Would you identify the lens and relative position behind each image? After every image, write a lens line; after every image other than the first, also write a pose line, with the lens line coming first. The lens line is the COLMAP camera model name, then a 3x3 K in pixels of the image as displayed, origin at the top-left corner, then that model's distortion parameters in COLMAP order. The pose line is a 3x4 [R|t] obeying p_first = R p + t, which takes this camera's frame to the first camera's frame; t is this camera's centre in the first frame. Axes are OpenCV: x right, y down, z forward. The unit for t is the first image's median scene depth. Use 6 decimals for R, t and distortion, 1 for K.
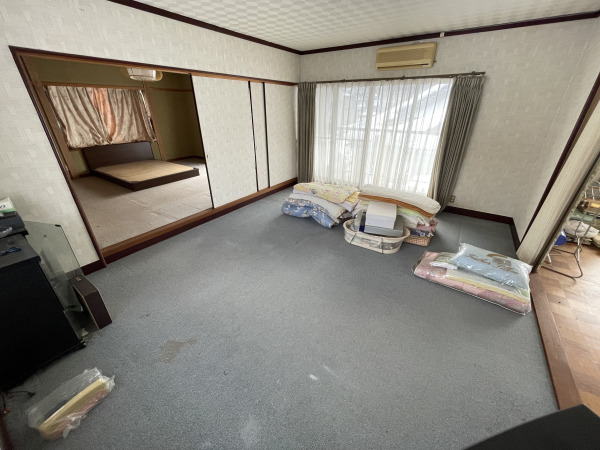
lens RADIAL K [[241.2, 0, 300.2], [0, 241.2, 224.4], [0, 0, 1]] dist [-0.003130, -0.000364]
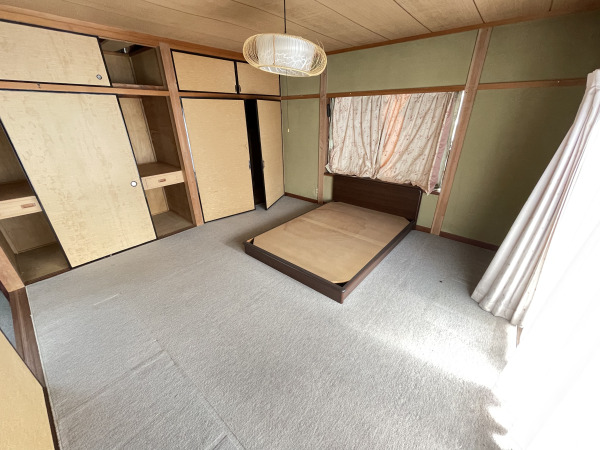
lens RADIAL K [[241.2, 0, 300.2], [0, 241.2, 226.2], [0, 0, 1]] dist [-0.003130, -0.000364]
pose [[-0.109862, 0.413258, -0.903962, -0.116623], [-0.430387, 0.800006, 0.418040, -0.439632], [0.895934, 0.434980, 0.089970, 0.856277]]
